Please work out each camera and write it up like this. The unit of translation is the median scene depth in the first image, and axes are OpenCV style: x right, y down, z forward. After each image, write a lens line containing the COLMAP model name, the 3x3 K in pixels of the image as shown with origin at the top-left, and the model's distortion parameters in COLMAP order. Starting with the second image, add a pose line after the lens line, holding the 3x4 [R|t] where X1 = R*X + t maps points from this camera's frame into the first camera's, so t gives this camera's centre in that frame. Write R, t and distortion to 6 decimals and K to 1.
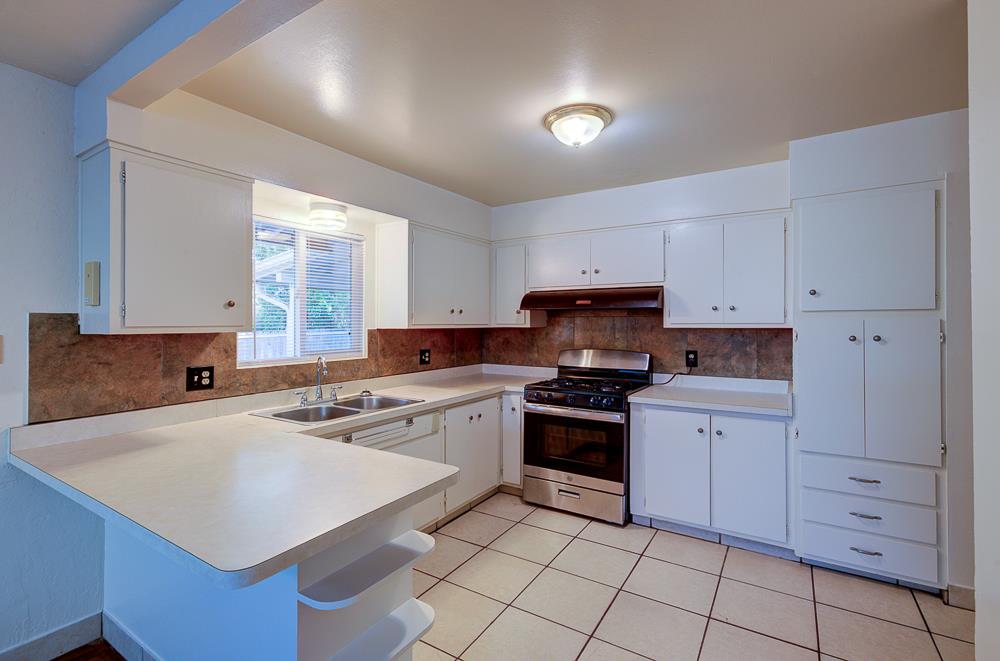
lens RADIAL K [[430.6, 0, 500.8], [0, 430.6, 315.4], [0, 0, 1]] dist [0.000448, 0.000031]
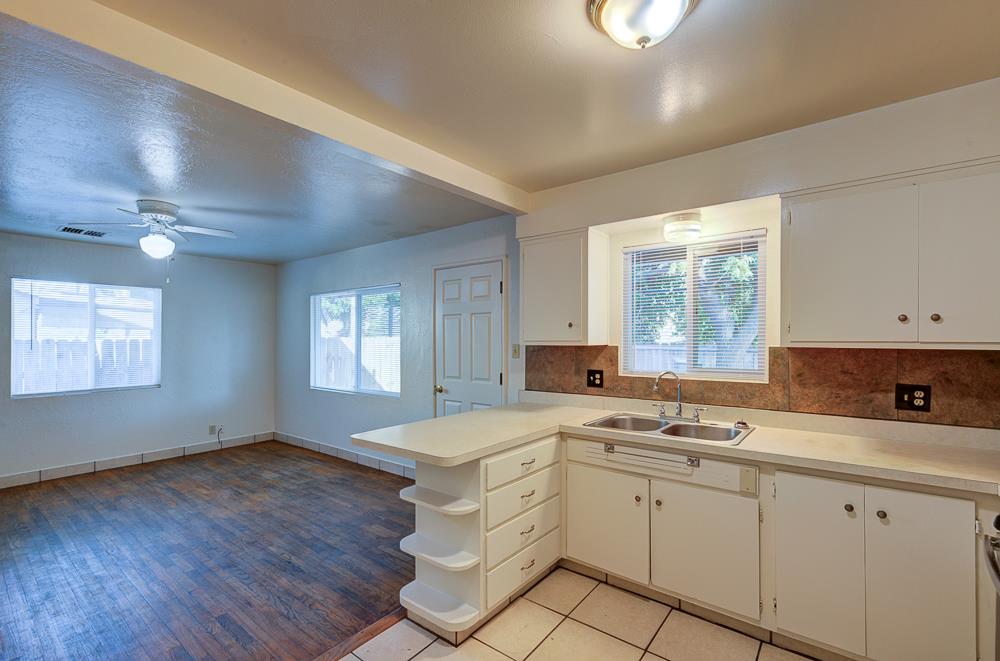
lens RADIAL K [[448.6, 0, 523.8], [0, 448.6, 329.7], [0, 0, 1]] dist [-0.001272, -0.000302]
pose [[-0.034565, -0.007864, -0.999372, 0.604725], [0.023040, 0.999697, -0.008663, -0.002320], [0.999137, -0.023325, -0.034373, 0.675614]]
